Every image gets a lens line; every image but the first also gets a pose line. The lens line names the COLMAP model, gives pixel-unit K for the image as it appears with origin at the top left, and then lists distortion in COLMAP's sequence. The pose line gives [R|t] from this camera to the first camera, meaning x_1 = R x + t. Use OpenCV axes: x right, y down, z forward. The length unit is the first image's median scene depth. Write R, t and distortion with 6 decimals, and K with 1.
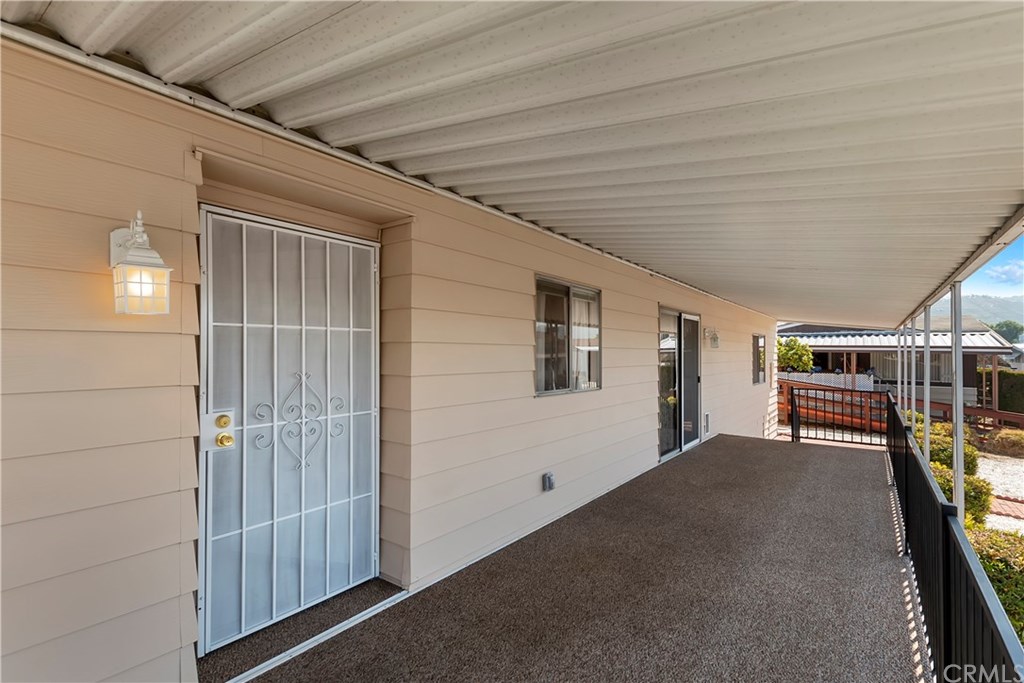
lens RADIAL K [[458.6, 0, 510.0], [0, 458.6, 357.0], [0, 0, 1]] dist [0.000163, 0.000013]
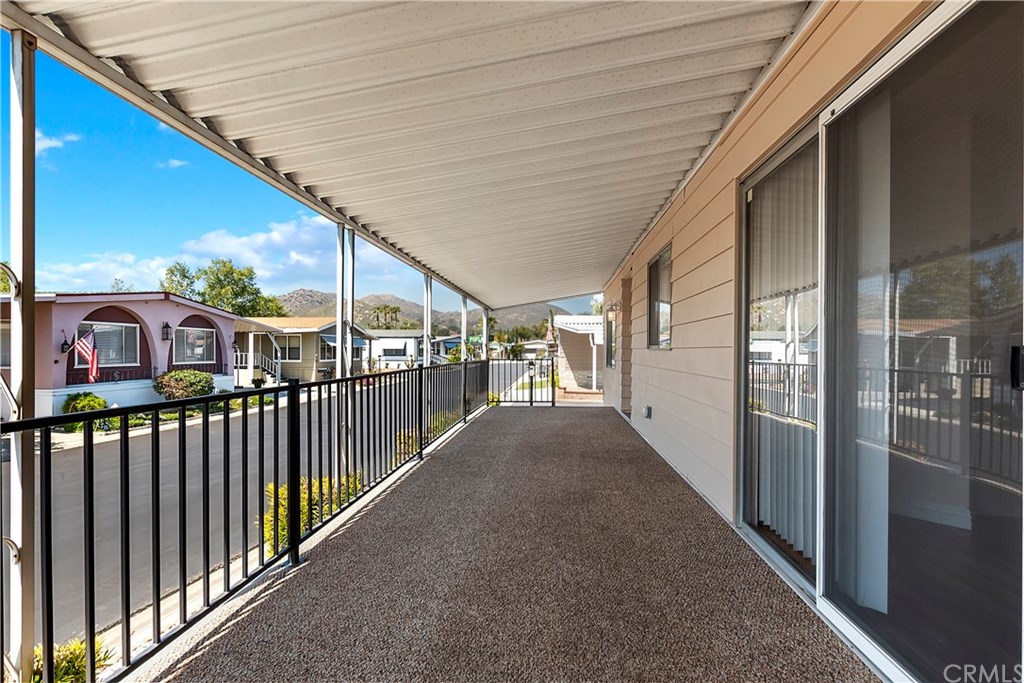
lens RADIAL K [[500.7, 0, 512.8], [0, 500.7, 351.9], [0, 0, 1]] dist [-0.000309, -0.000028]
pose [[-0.842623, -0.000550, -0.538503, 1.062744], [-0.004327, 0.999974, 0.005749, 0.073122], [0.538486, 0.007174, -0.842604, 1.764589]]
